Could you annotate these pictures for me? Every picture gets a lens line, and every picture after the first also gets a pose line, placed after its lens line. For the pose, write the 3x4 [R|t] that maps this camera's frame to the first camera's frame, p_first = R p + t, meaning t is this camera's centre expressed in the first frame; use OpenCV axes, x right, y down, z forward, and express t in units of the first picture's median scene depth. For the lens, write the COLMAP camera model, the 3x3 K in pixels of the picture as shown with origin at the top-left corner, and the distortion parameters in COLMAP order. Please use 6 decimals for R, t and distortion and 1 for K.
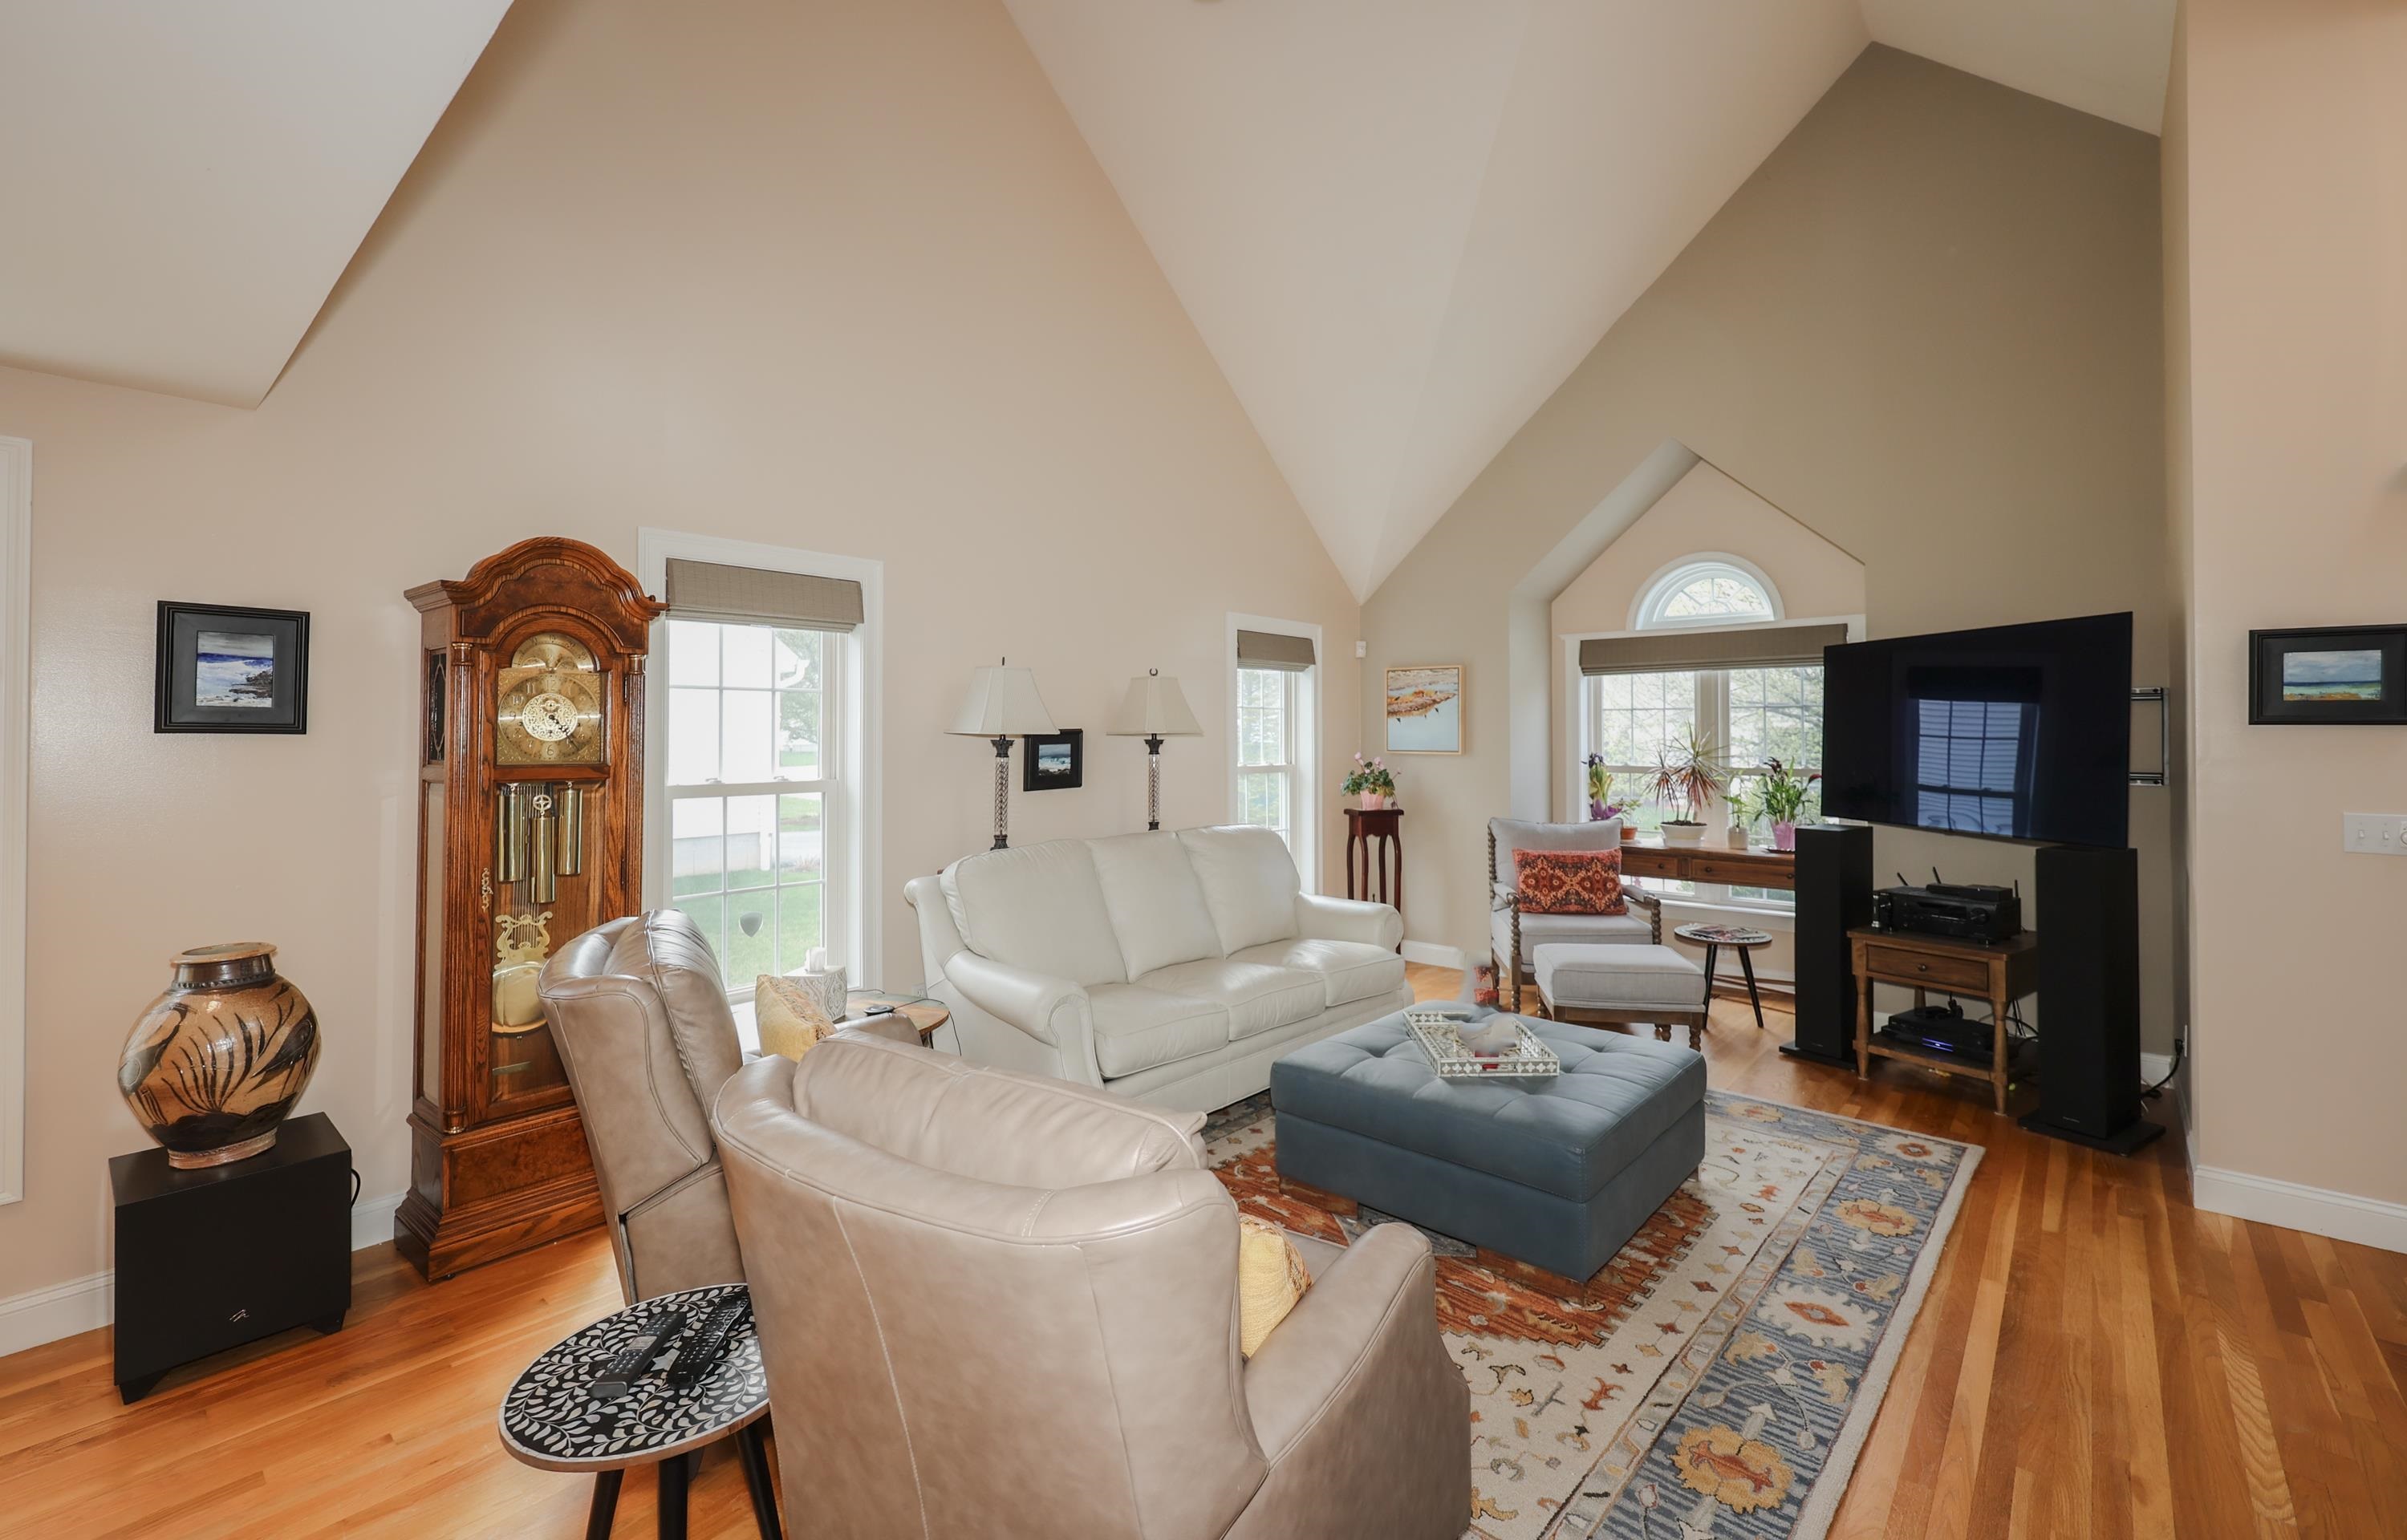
lens RADIAL K [[1001.0, 0, 1241.5], [0, 1001.0, 721.8], [0, 0, 1]] dist [0.000095, -0.000199]
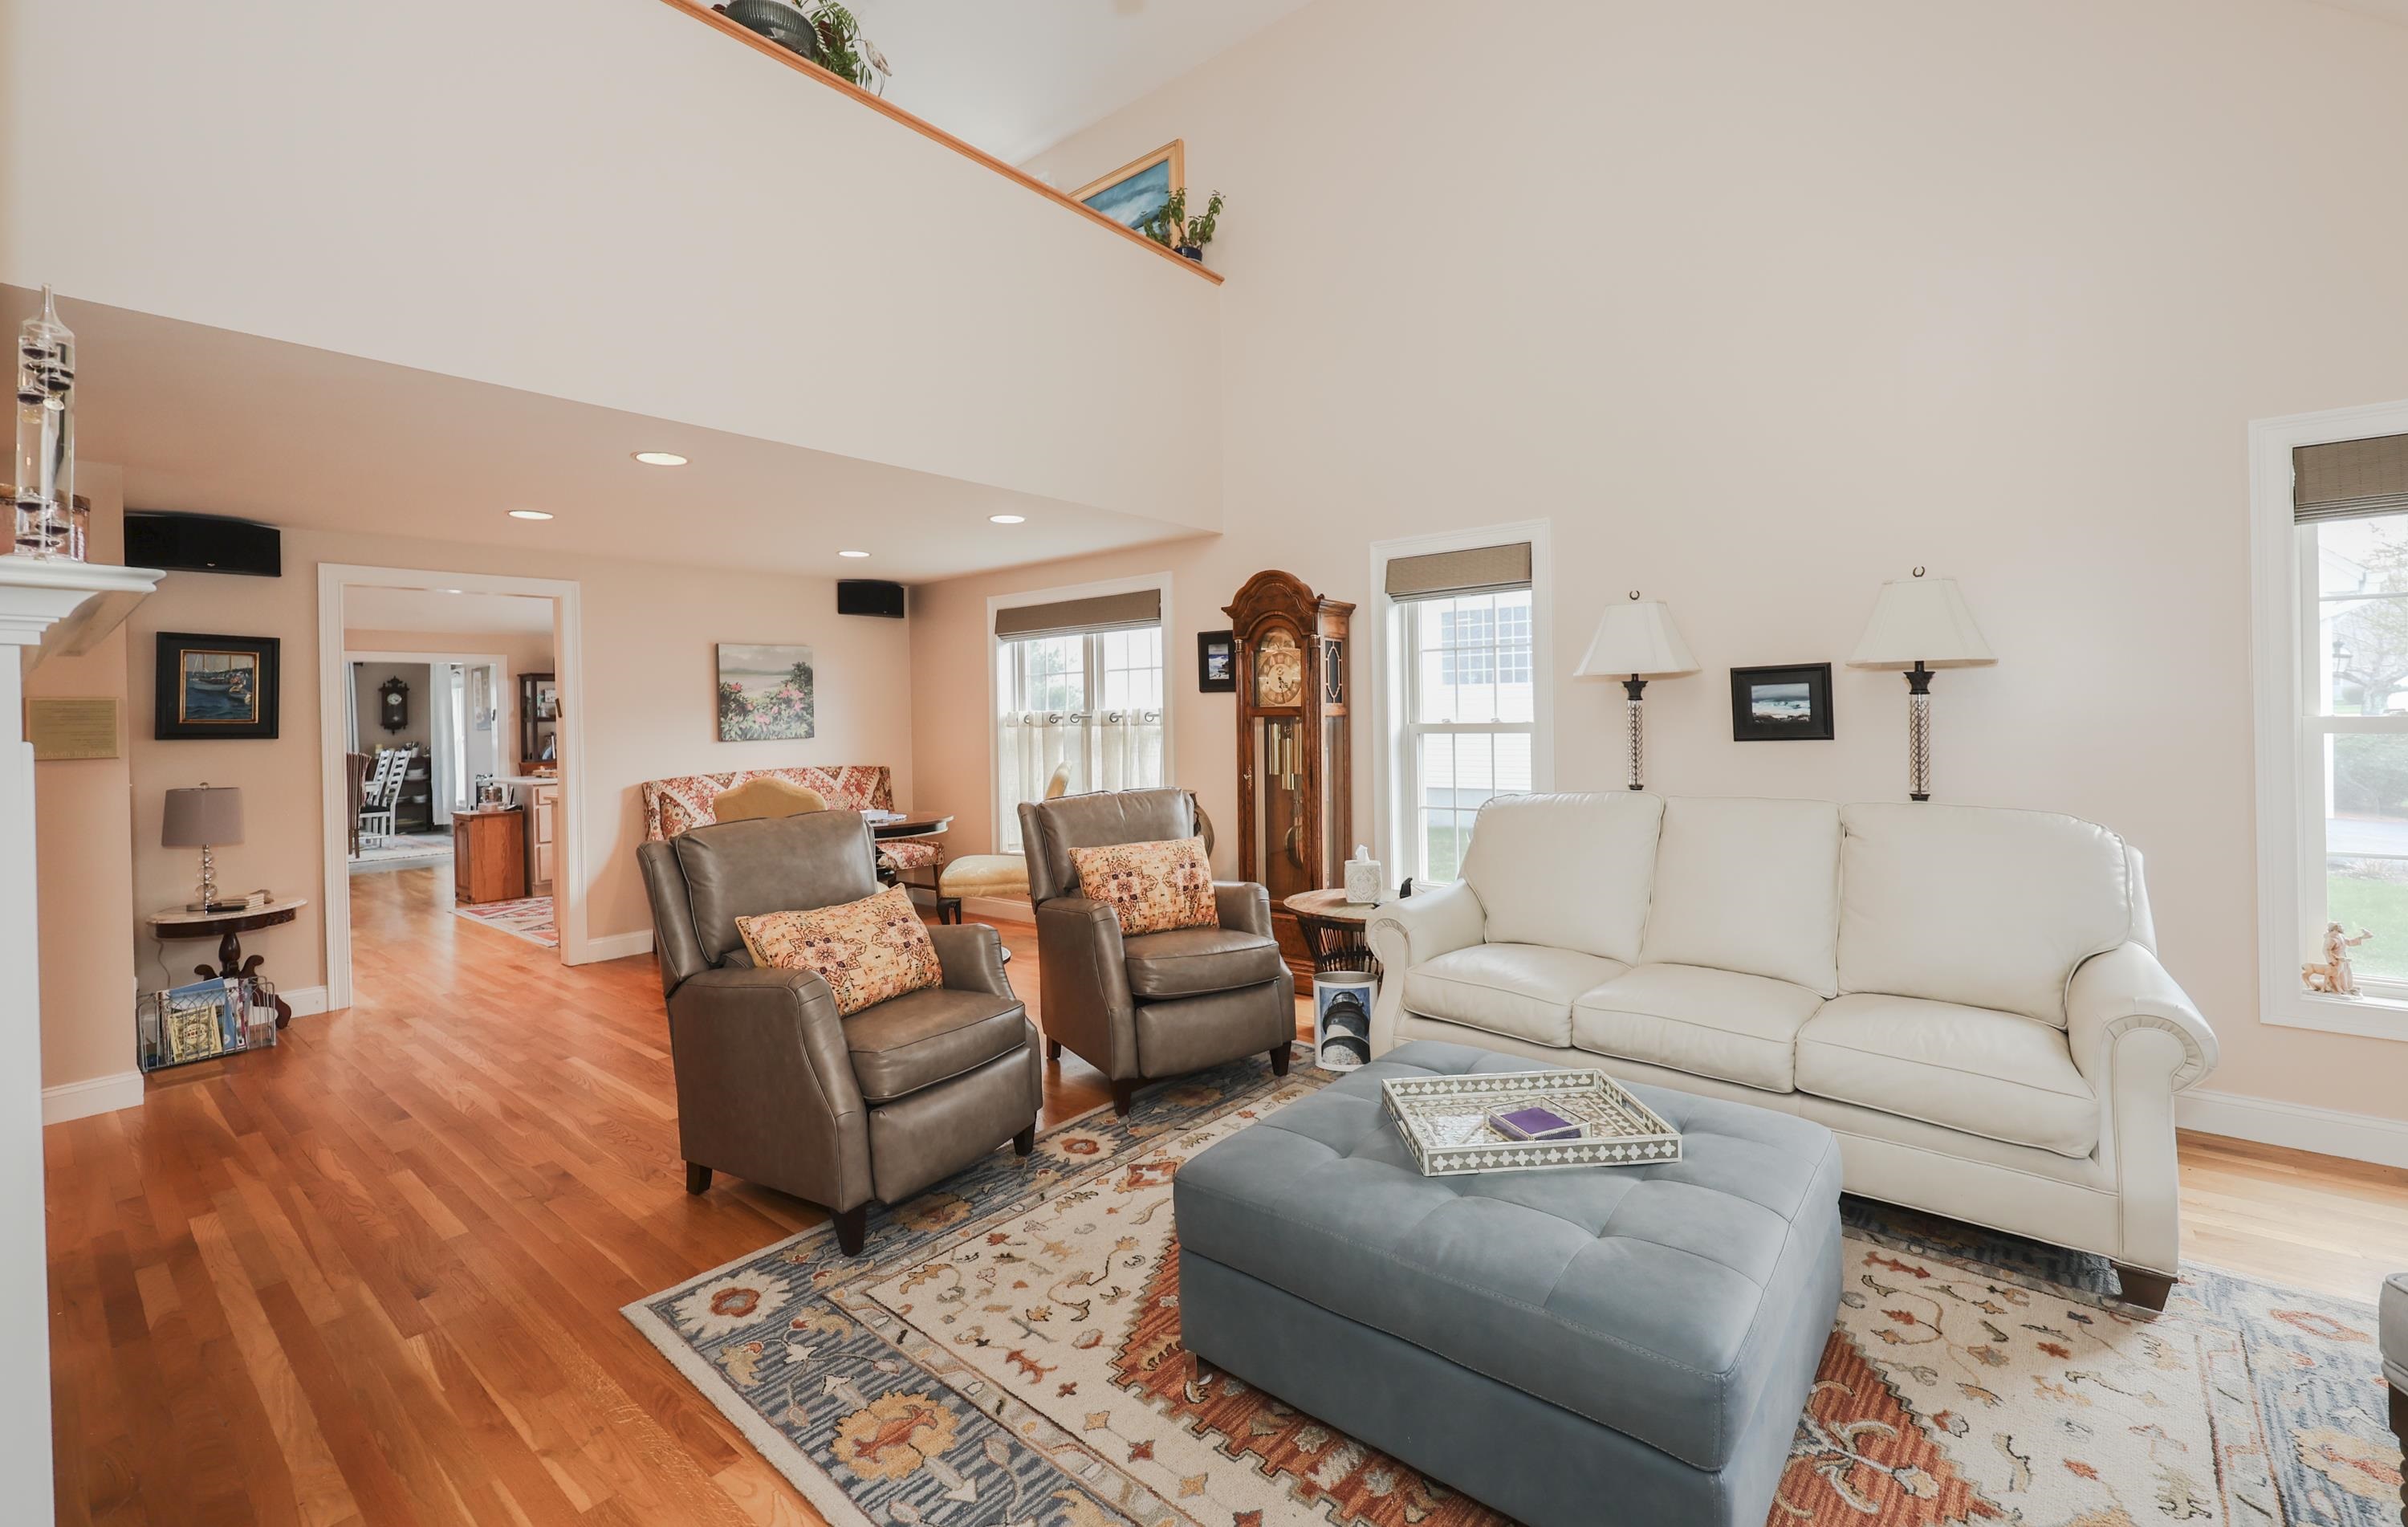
lens RADIAL K [[994.5, 0, 1242.4], [0, 994.5, 720.2], [0, 0, 1]] dist [-0.002015, 0.000007]
pose [[0.036159, 0.005164, -0.999333, 0.989255], [0.032370, 0.999456, 0.006336, 0.054522], [0.998822, -0.032577, 0.035972, 0.909036]]
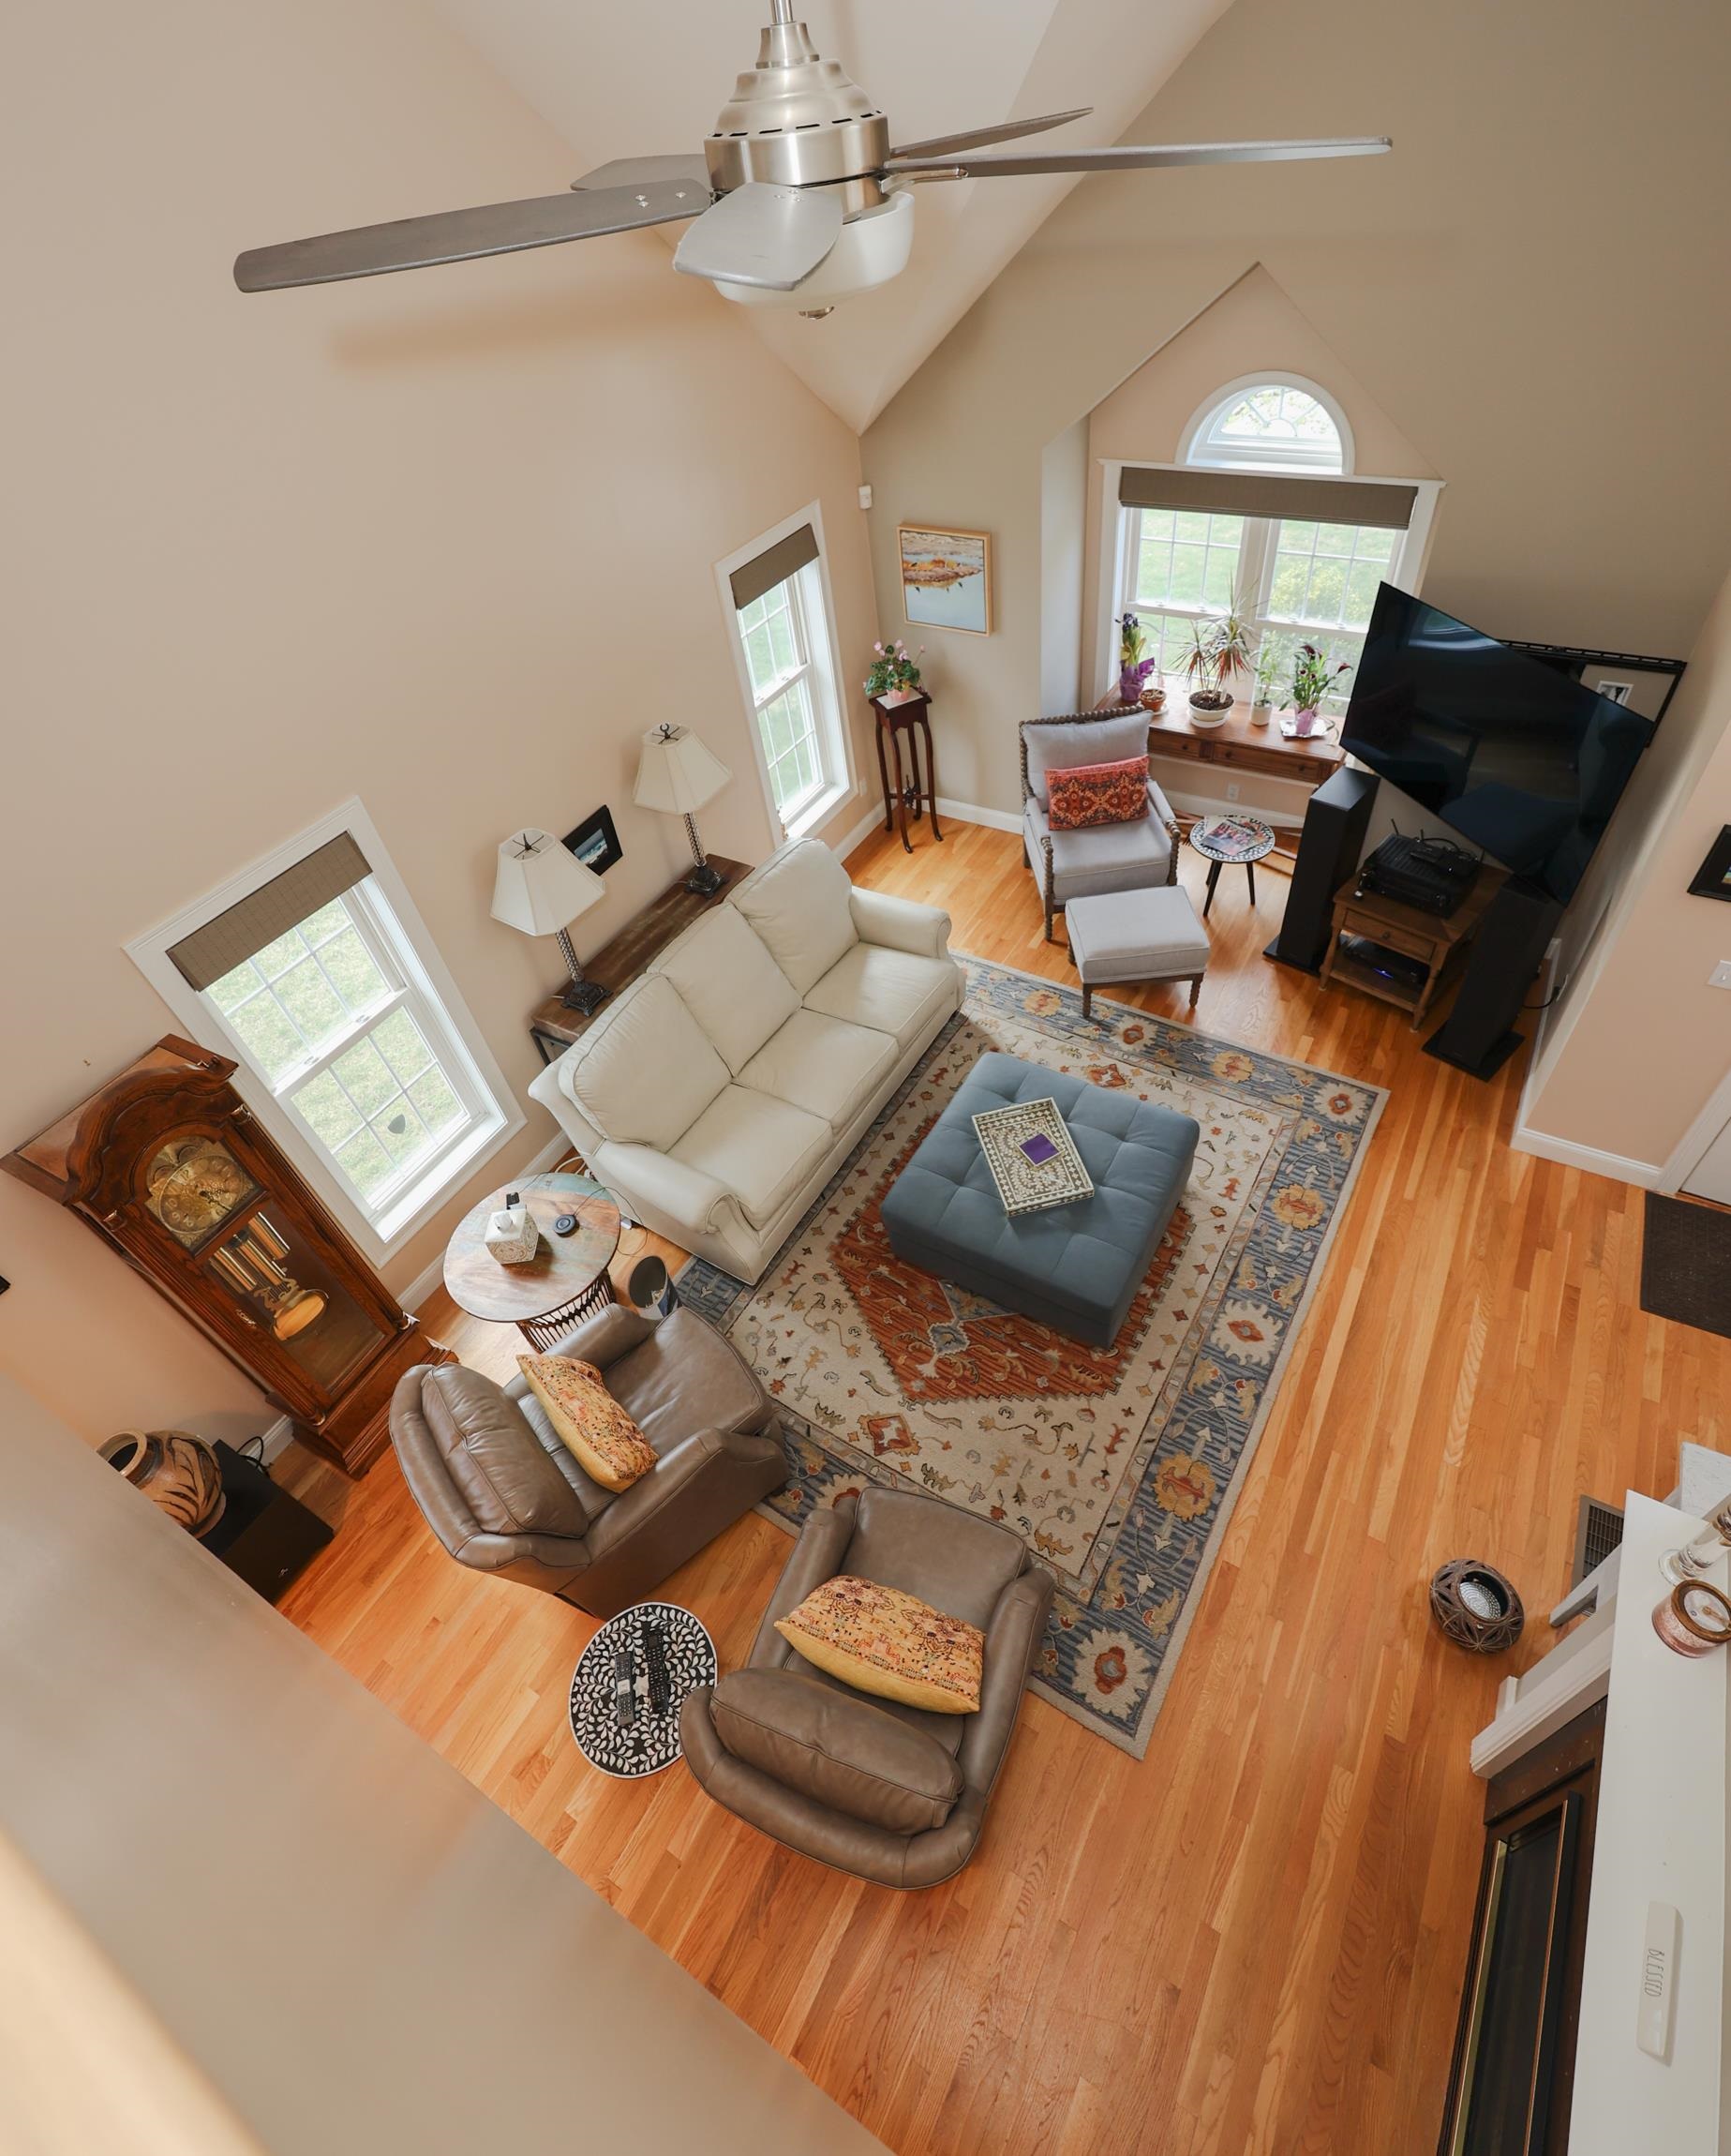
lens RADIAL K [[1044.1, 0, 867.0], [0, 1044.1, 1003.4], [0, 0, 1]] dist [0.001550, 0.000358]
pose [[0.980351, -0.191071, 0.049028, -0.005258], [0.104196, 0.712630, 0.693759, -0.889152], [-0.167496, -0.675019, 0.718537, 0.217889]]
